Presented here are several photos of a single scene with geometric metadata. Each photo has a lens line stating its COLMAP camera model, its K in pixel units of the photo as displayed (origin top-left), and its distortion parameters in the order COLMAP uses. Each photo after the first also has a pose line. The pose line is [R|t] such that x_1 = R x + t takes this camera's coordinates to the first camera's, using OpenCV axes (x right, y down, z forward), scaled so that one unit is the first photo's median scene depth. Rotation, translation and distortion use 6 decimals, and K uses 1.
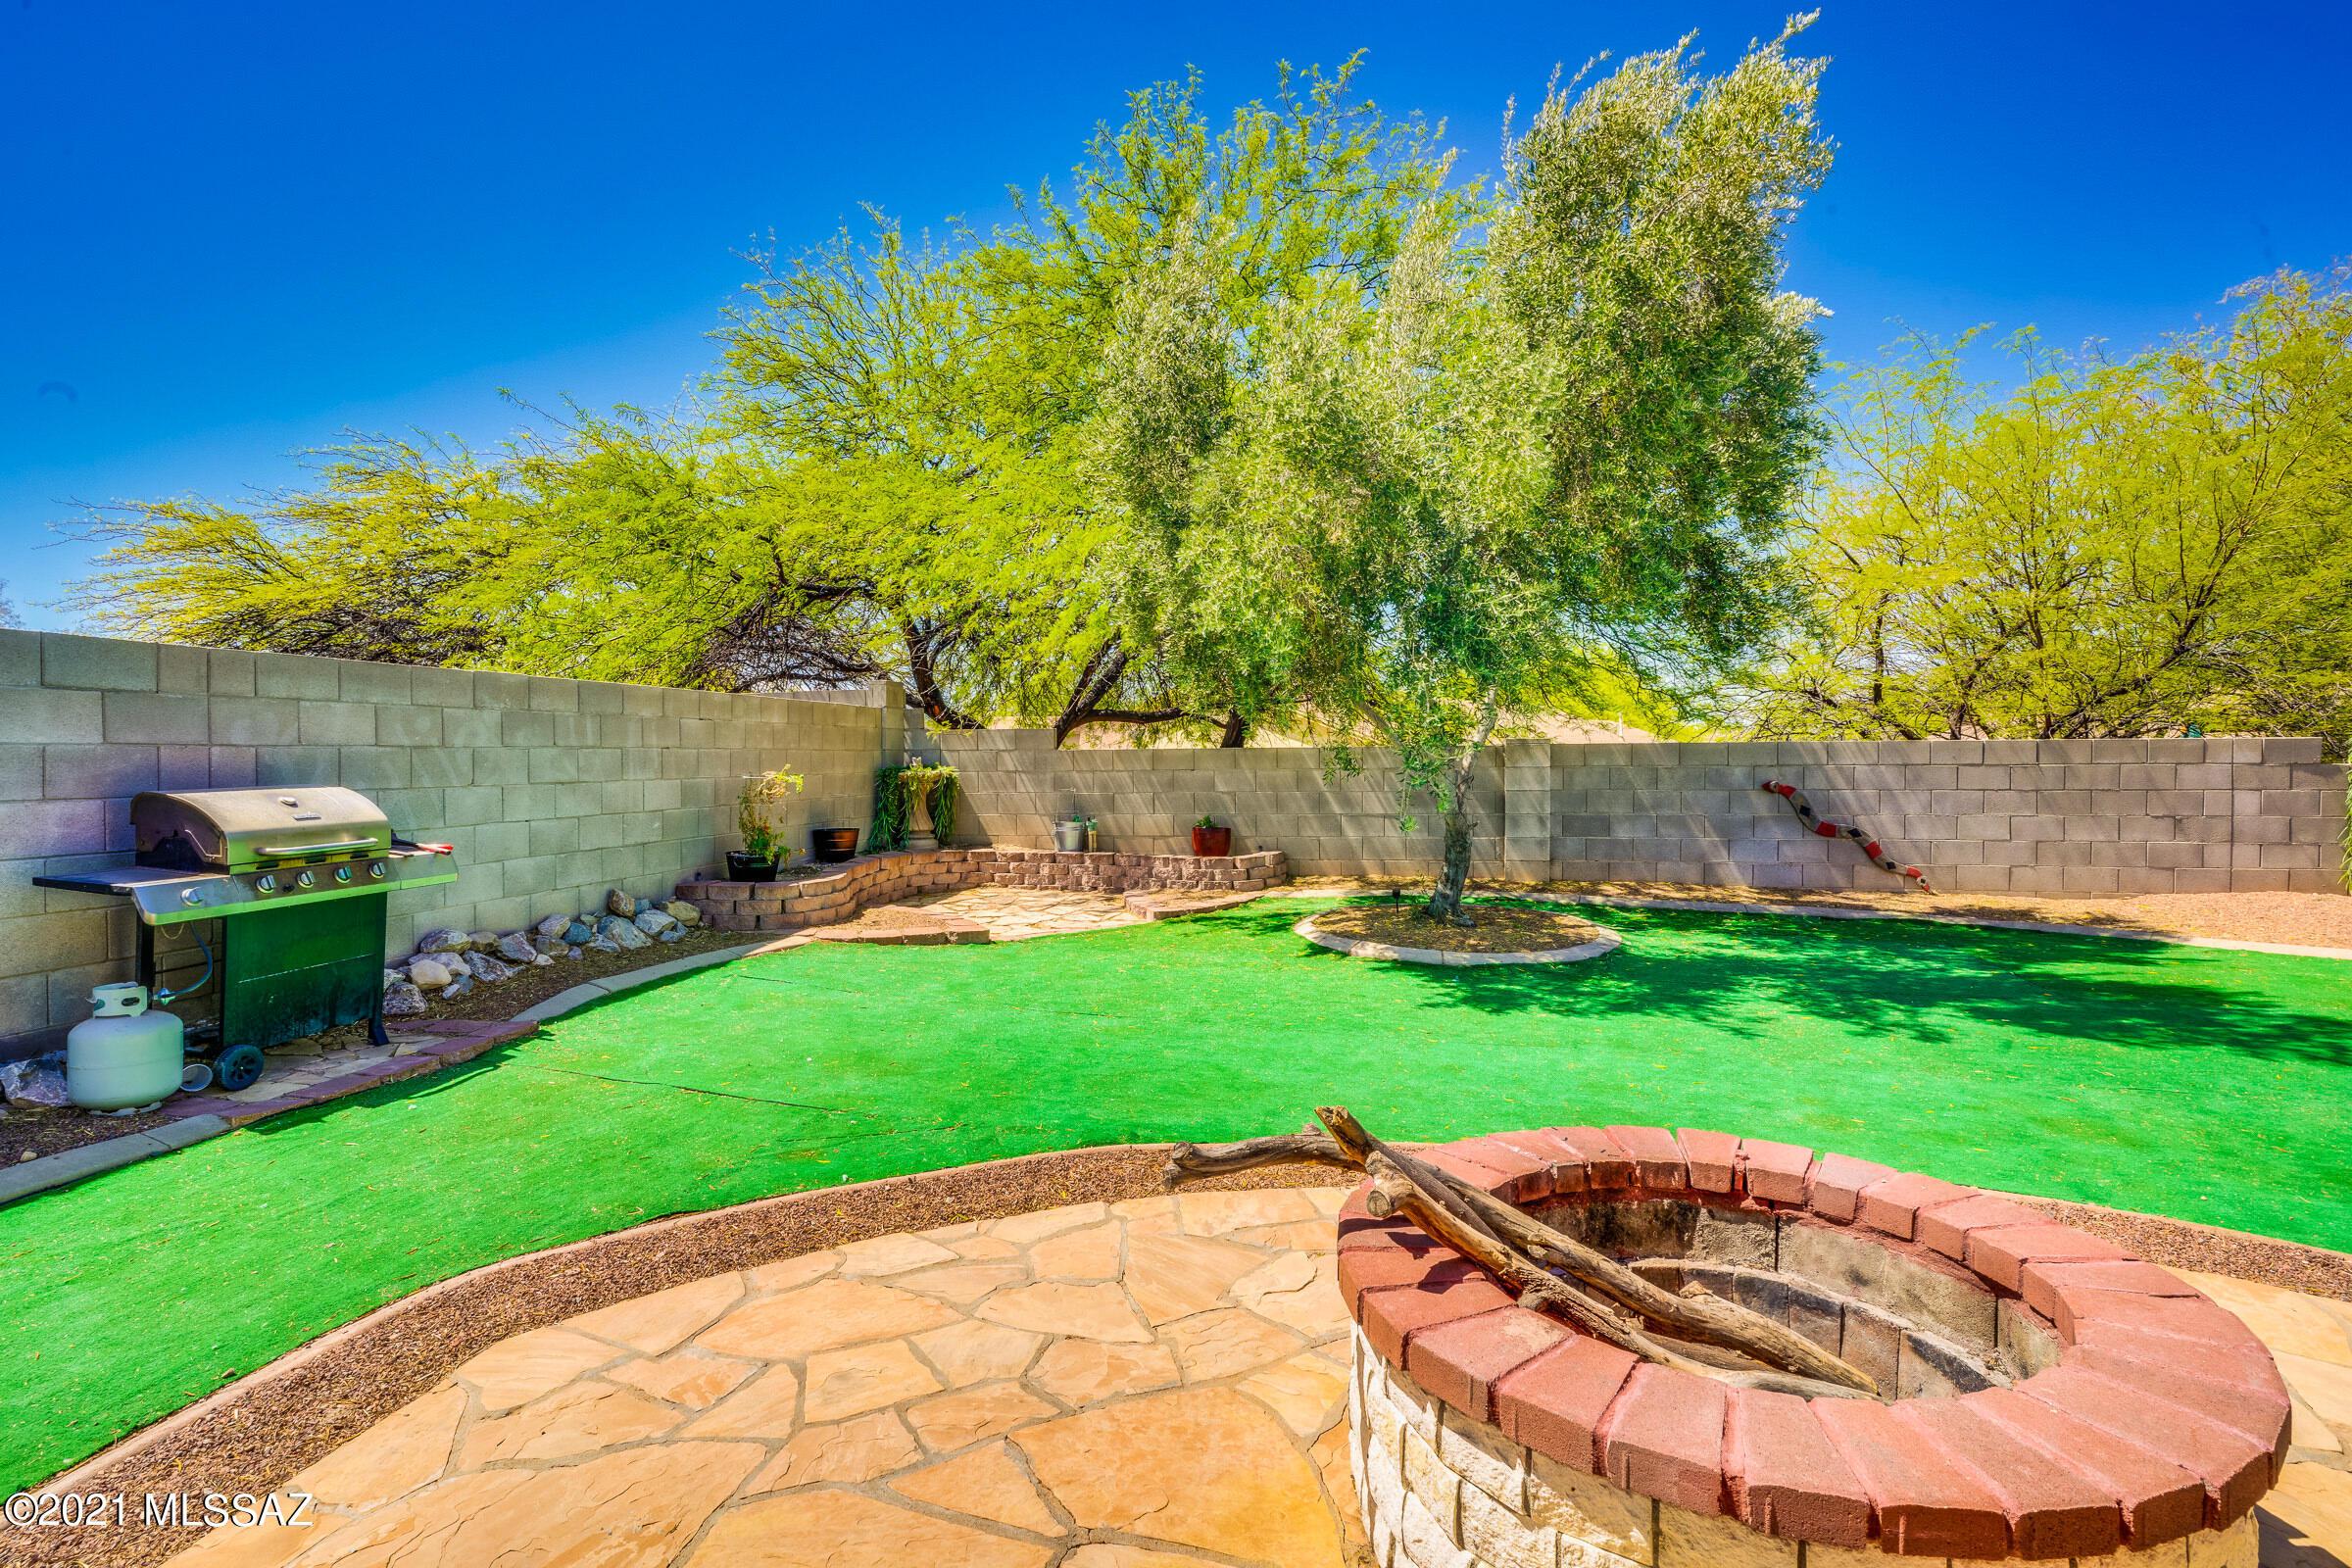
lens RADIAL K [[1139.2, 0, 1170.0], [0, 1139.2, 784.0], [0, 0, 1]] dist [-0.002312, 0.000425]
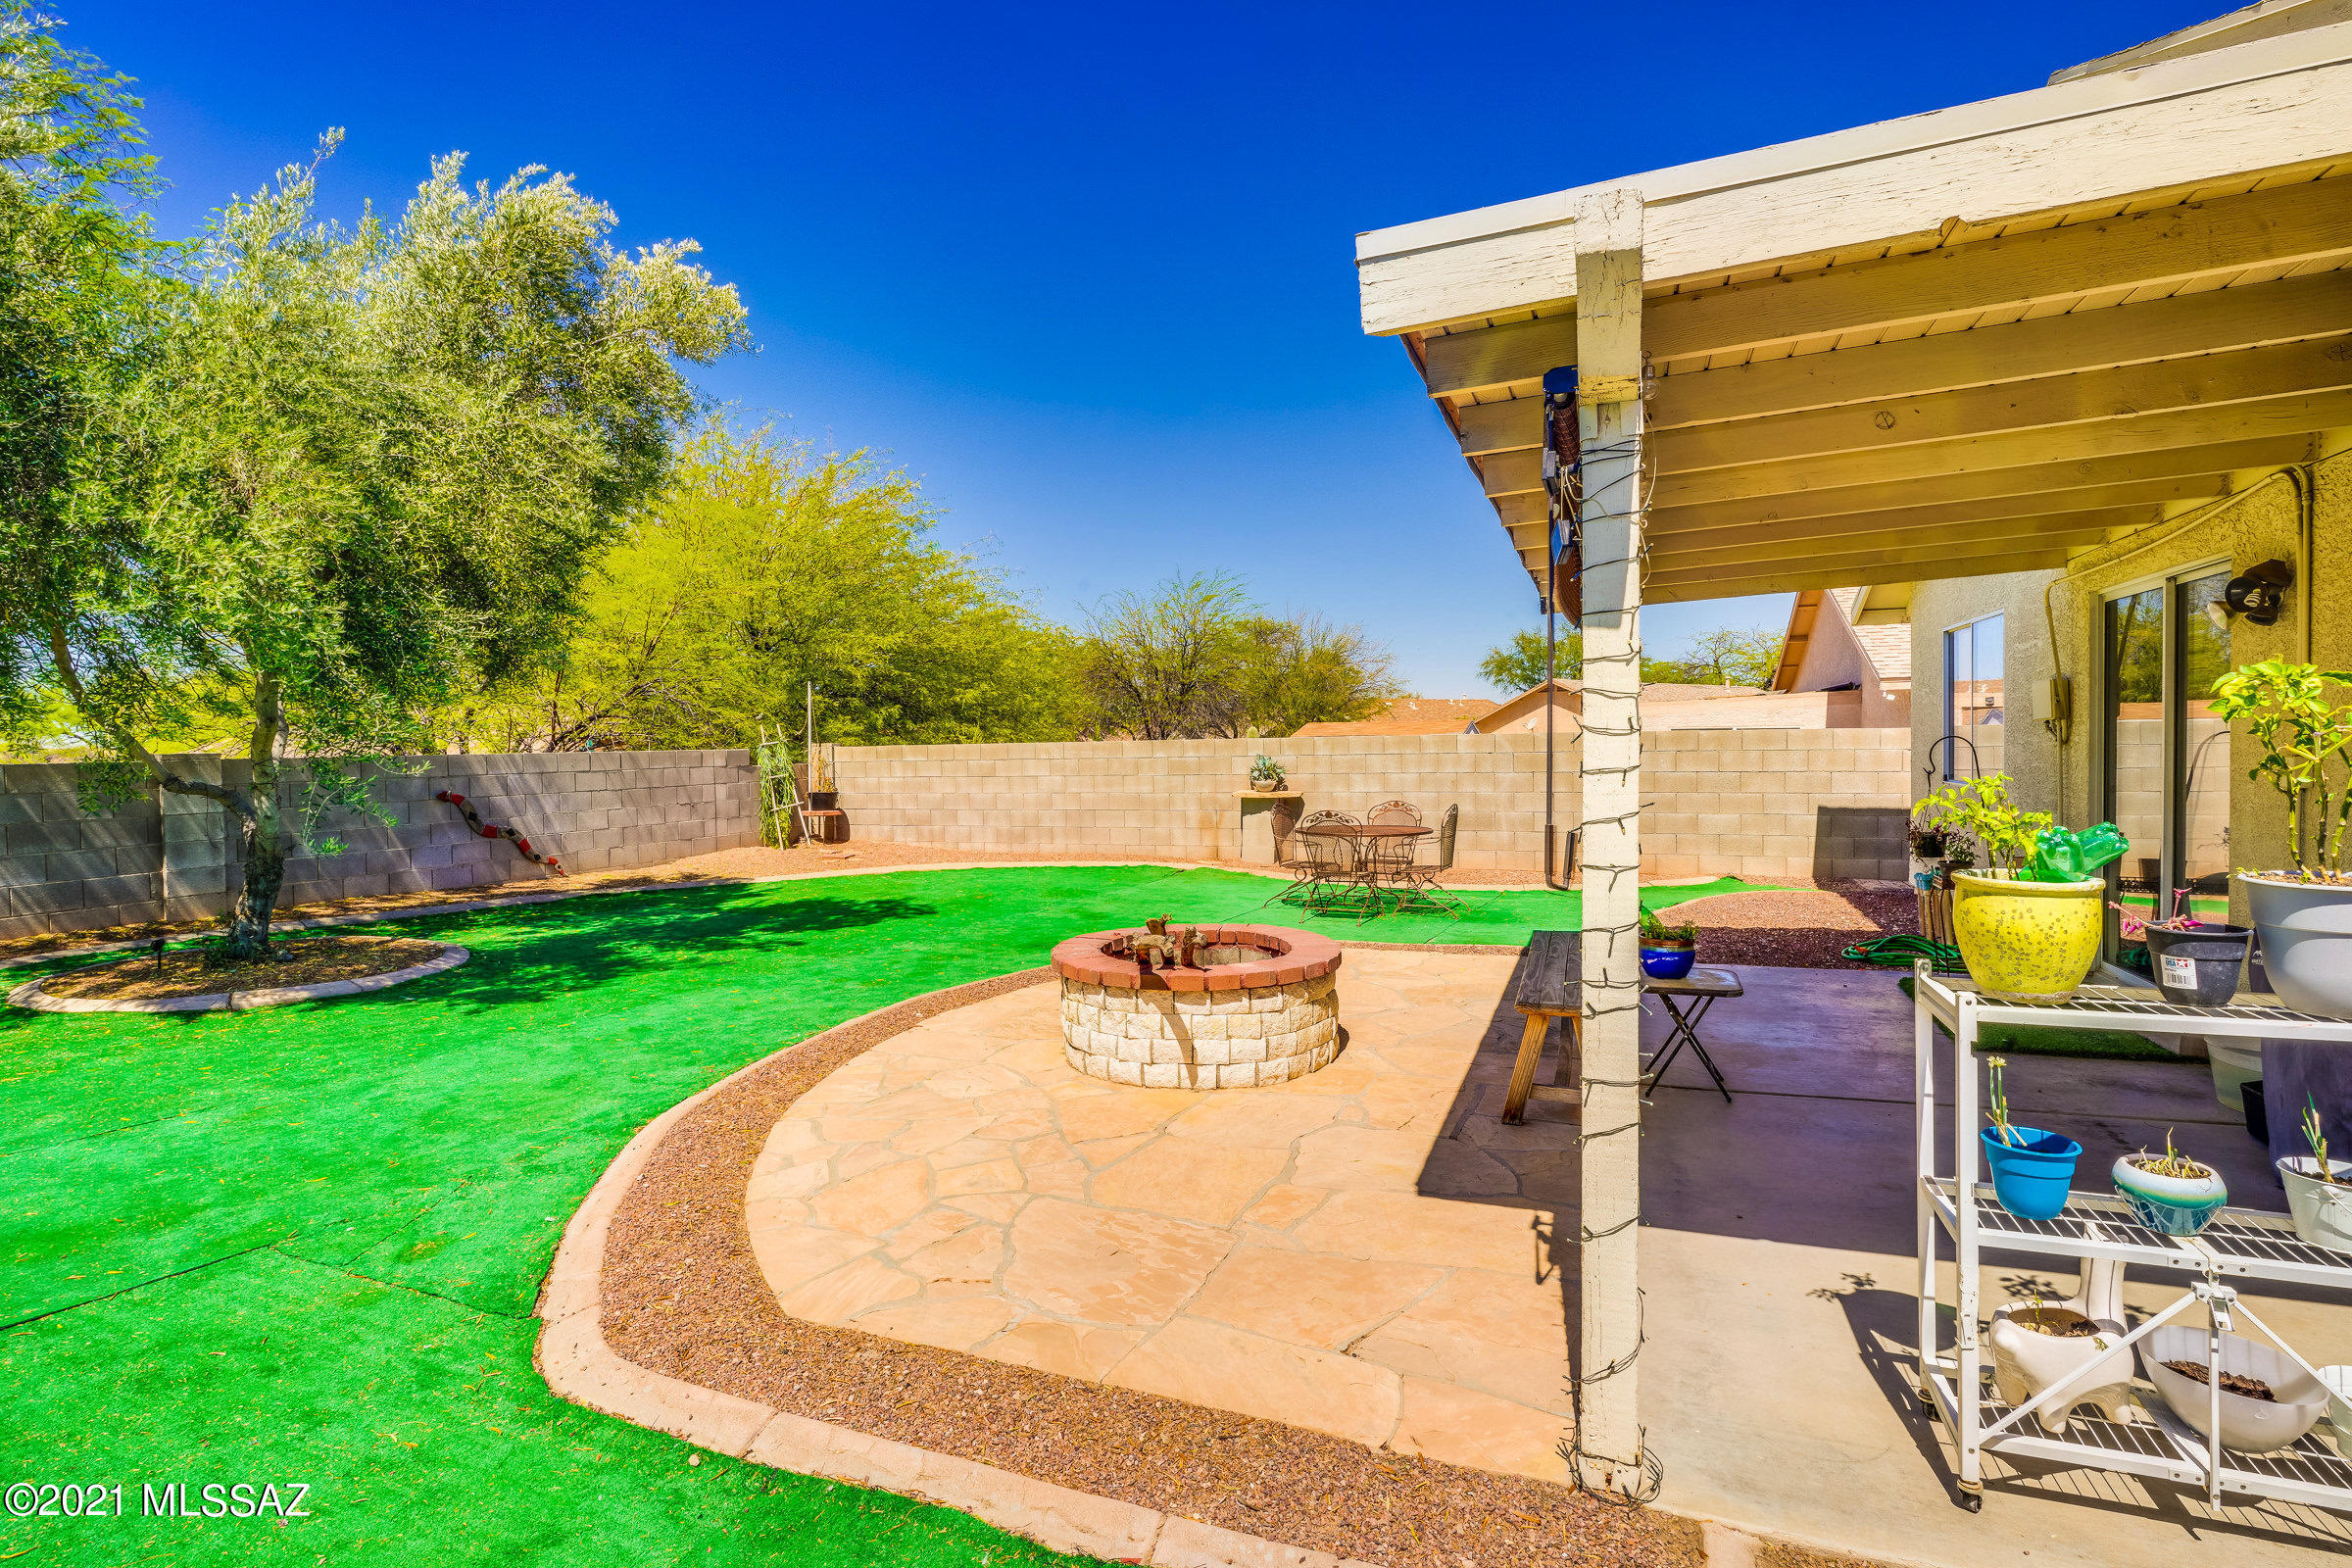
lens RADIAL K [[1129.6, 0, 1176.3], [0, 1129.6, 760.1], [0, 0, 1]] dist [-0.002361, 0.010076]
pose [[0.175917, -0.012743, 0.984323, -0.447230], [0.043640, 0.999034, 0.005134, -0.008072], [-0.983437, 0.042052, 0.176303, 0.119745]]
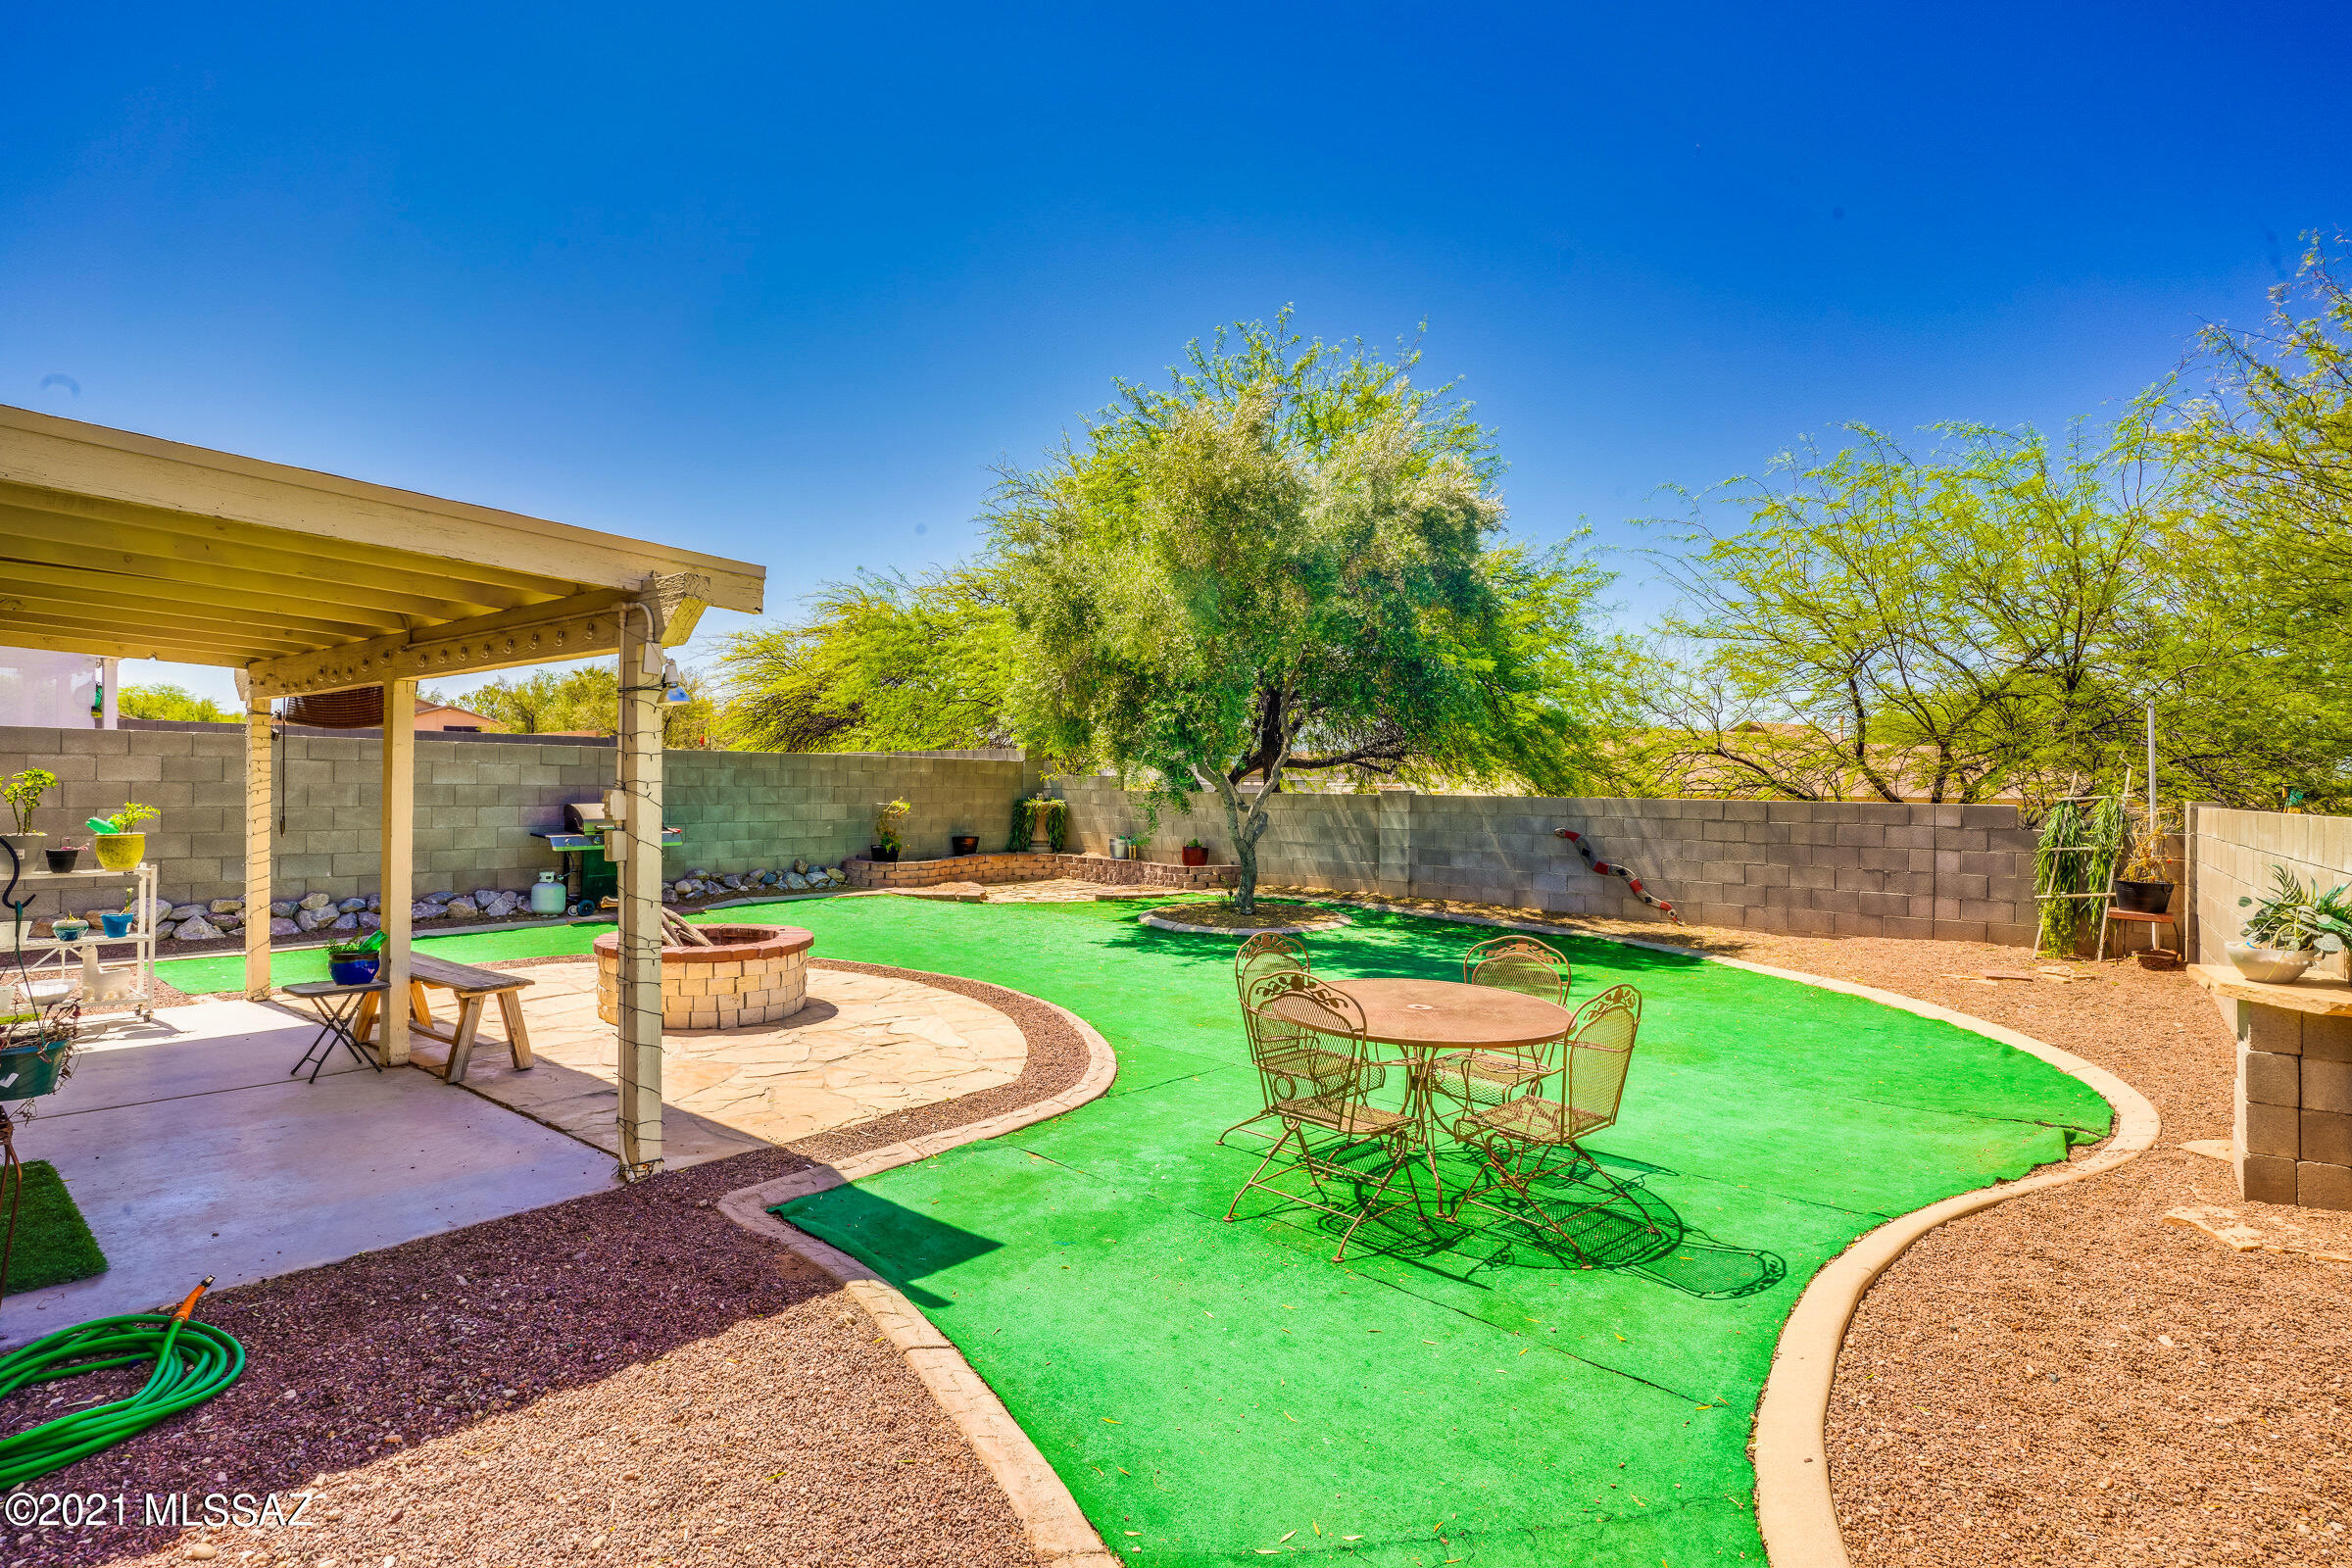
lens RADIAL K [[1139.2, 0, 1170.0], [0, 1139.2, 784.0], [0, 0, 1]] dist [-0.002312, 0.000425]
pose [[0.893626, 0.019653, -0.448382, 0.752270], [-0.031113, 0.999350, -0.018205, -0.016383], [0.447733, 0.030219, 0.893657, -0.365048]]
